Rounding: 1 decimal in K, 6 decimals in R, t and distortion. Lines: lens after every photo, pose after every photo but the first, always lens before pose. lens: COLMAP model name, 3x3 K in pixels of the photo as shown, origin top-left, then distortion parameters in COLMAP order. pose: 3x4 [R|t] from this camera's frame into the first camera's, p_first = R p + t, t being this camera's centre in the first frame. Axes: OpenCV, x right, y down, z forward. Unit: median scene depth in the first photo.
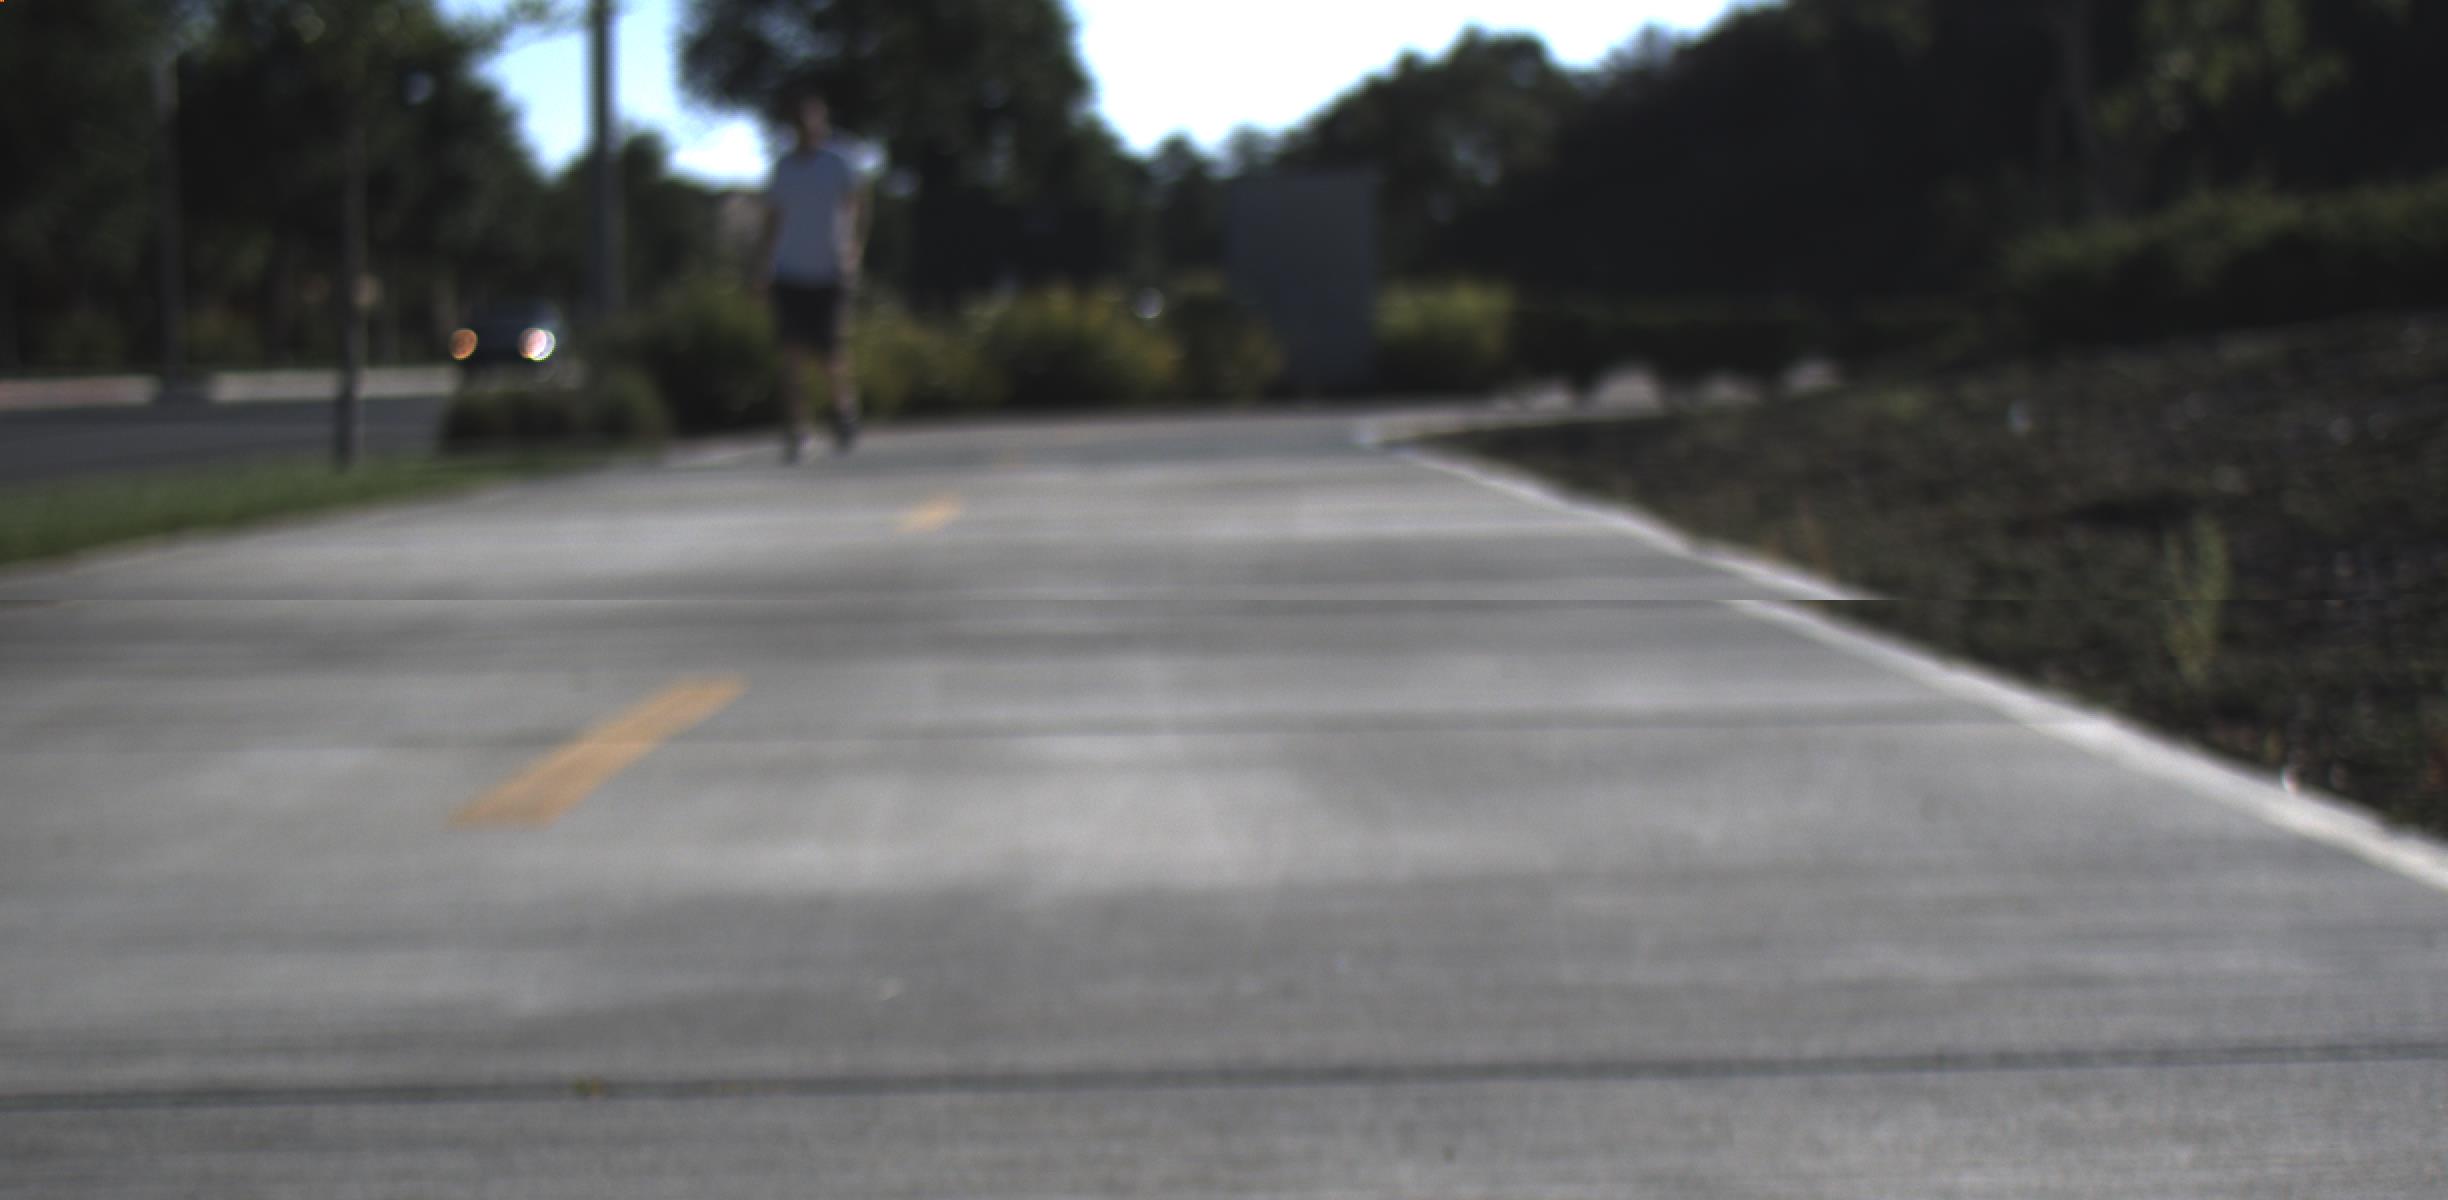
lens RADIAL K [[14167.3, 0, 1224.0], [0, 14167.3, 600.0], [0, 0, 1]] dist [2.274168, 26.025345]
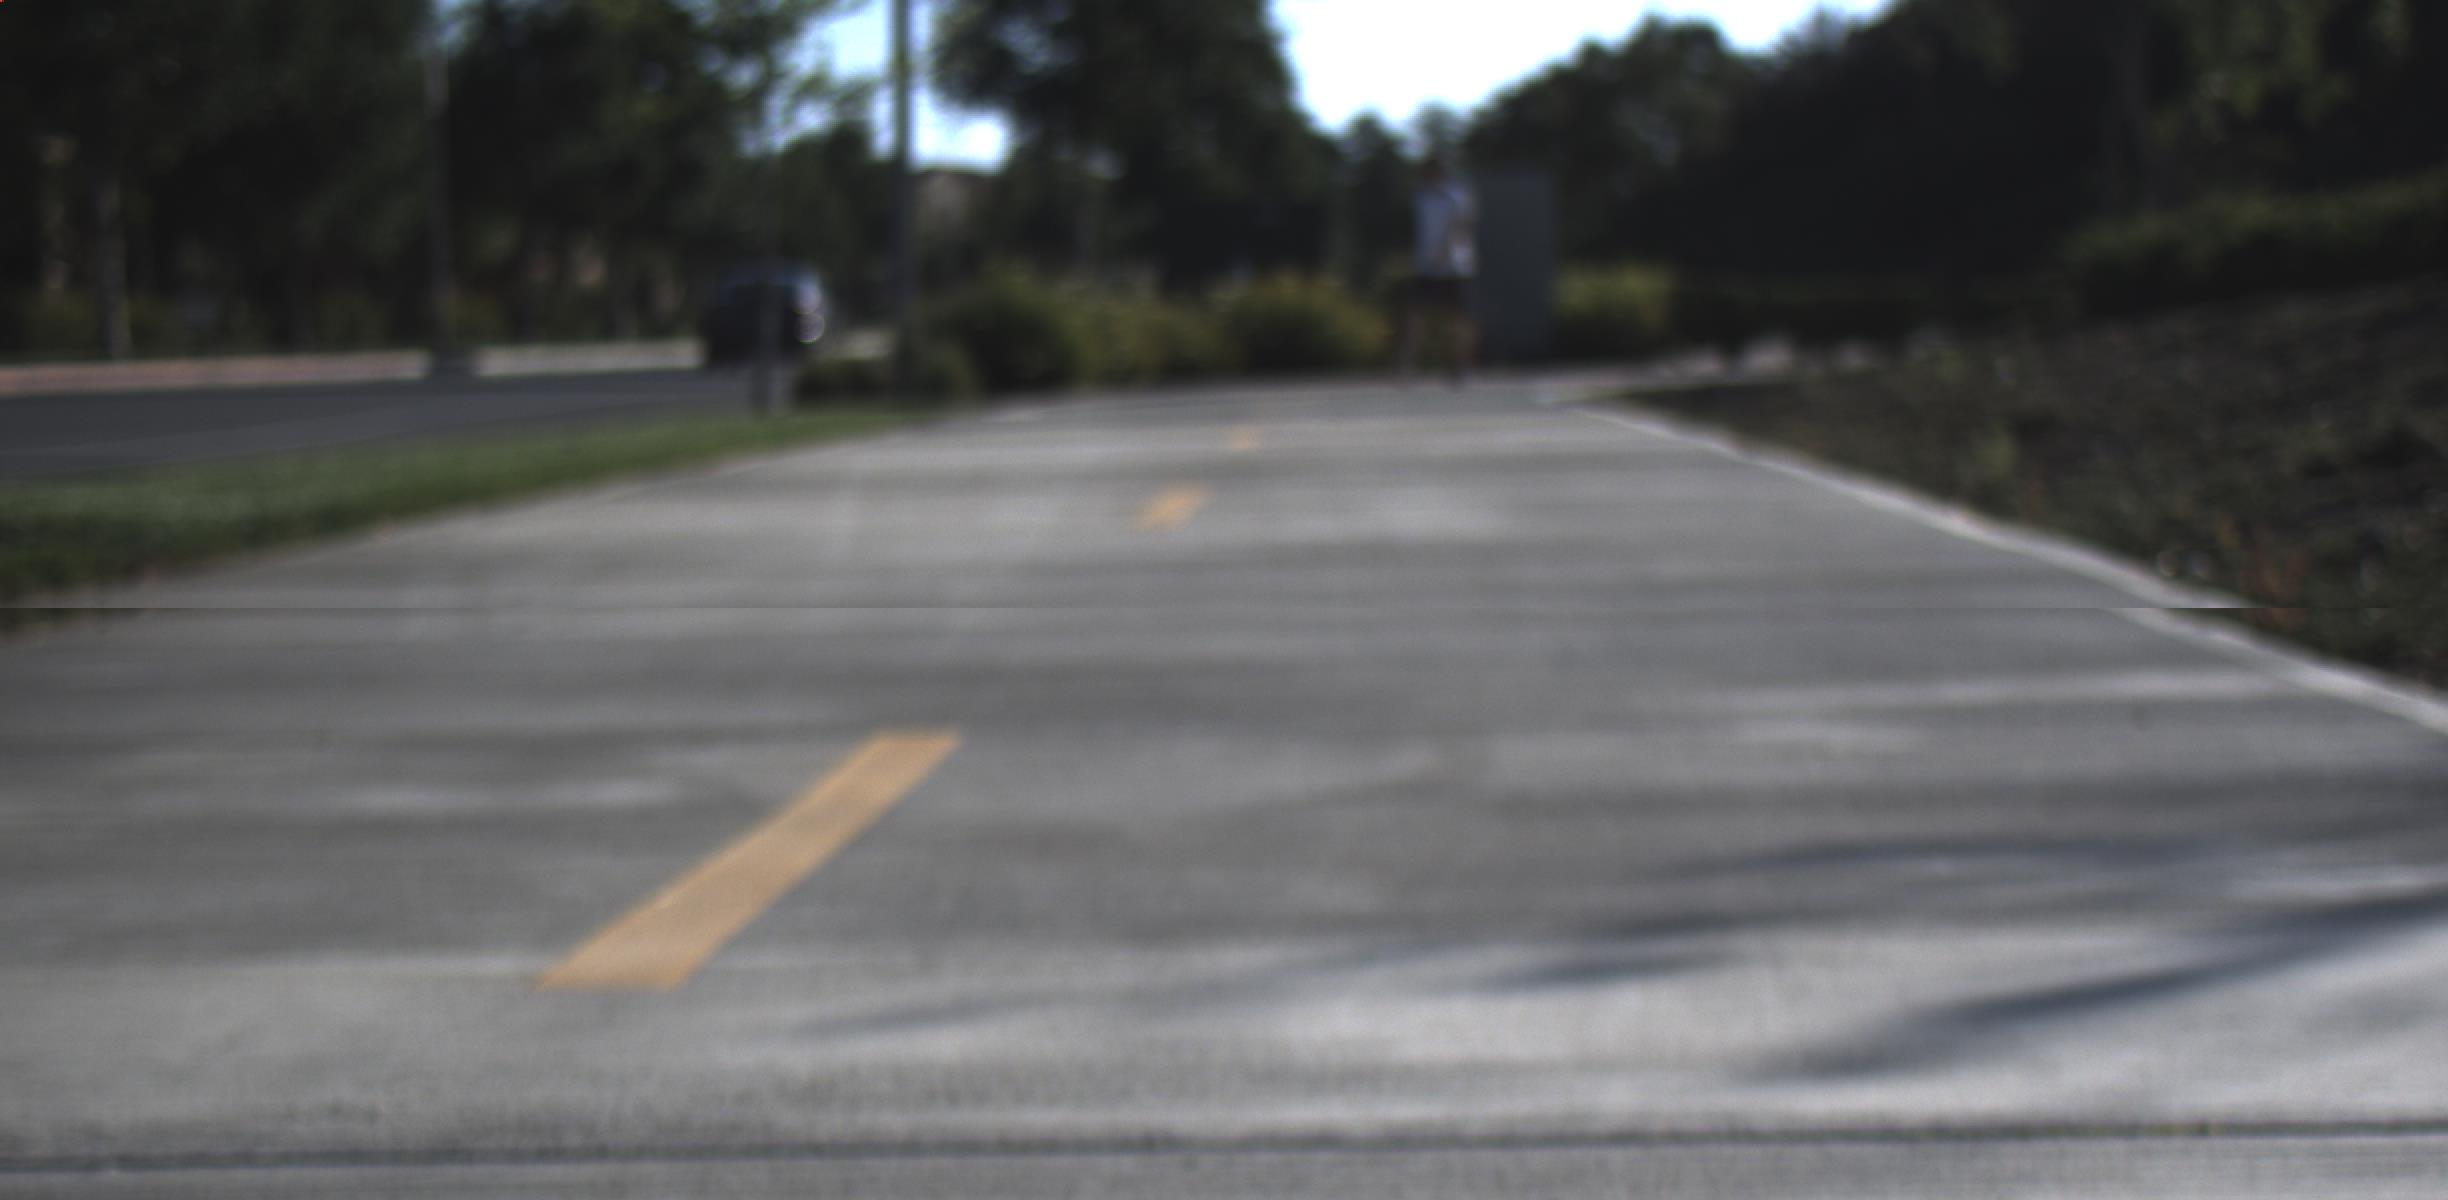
lens RADIAL K [[14167.3, 0, 1224.0], [0, 14167.3, 600.0], [0, 0, 1]] dist [2.274168, 26.025345]
pose [[0.999908, -0.003270, -0.013181, -0.000817], [0.003295, 0.999993, 0.001861, 0.001882], [0.013175, -0.001904, 0.999911, -0.111208]]
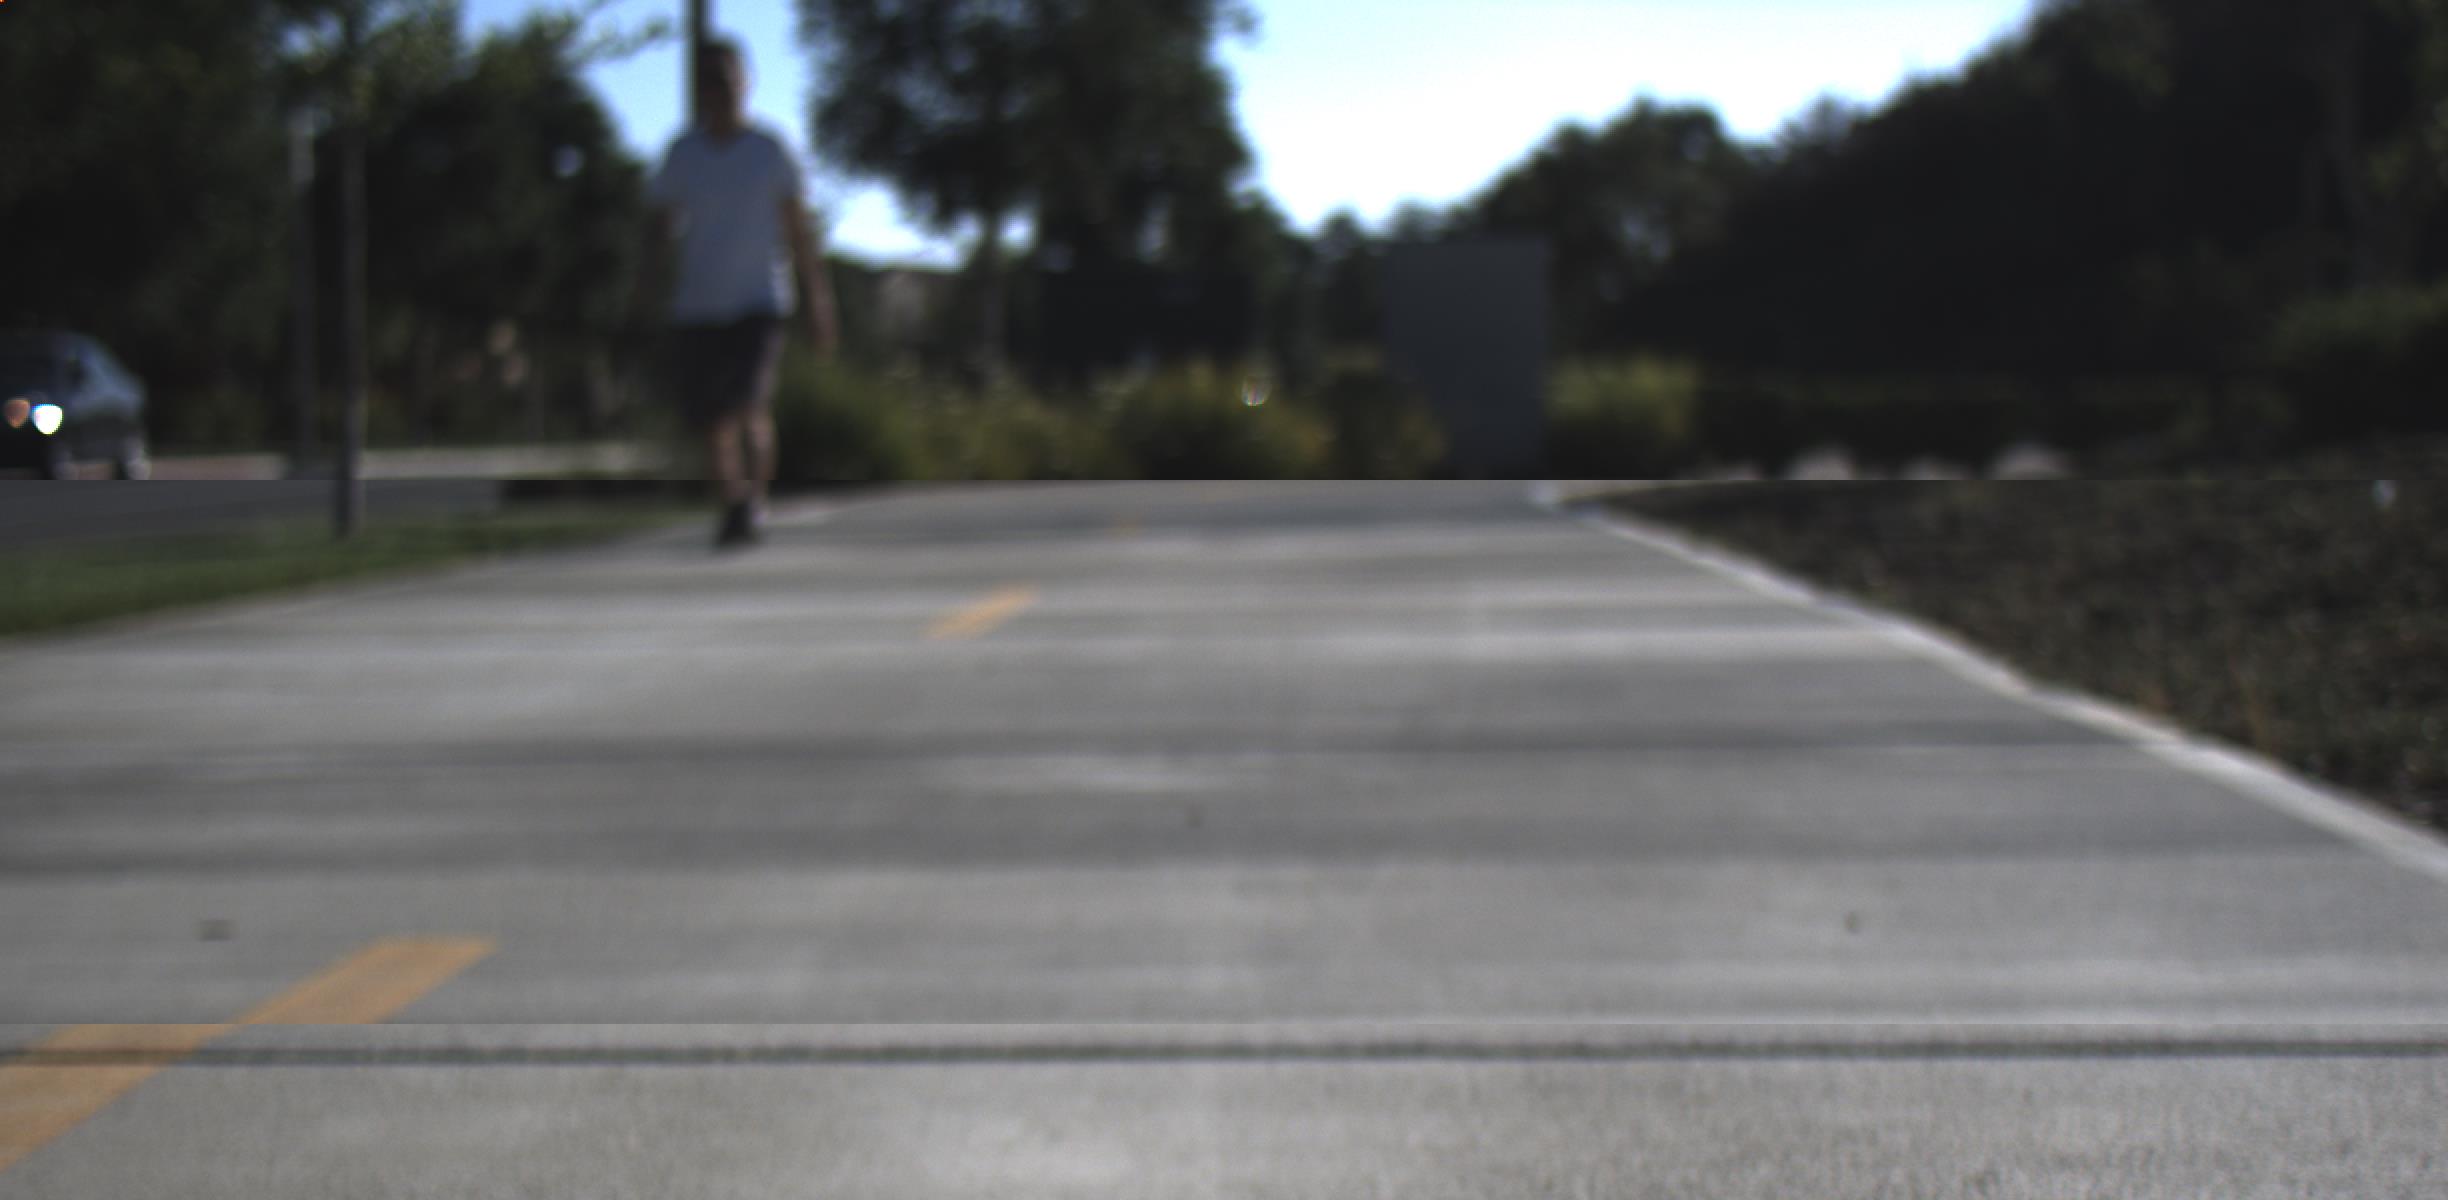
lens RADIAL K [[14167.3, 0, 1224.0], [0, 14167.3, 600.0], [0, 0, 1]] dist [2.274168, 26.025345]
pose [[0.999927, 0.003330, -0.011622, 0.000353], [-0.003395, 0.999979, -0.005576, -0.001032], [0.011603, 0.005615, 0.999917, 0.053979]]
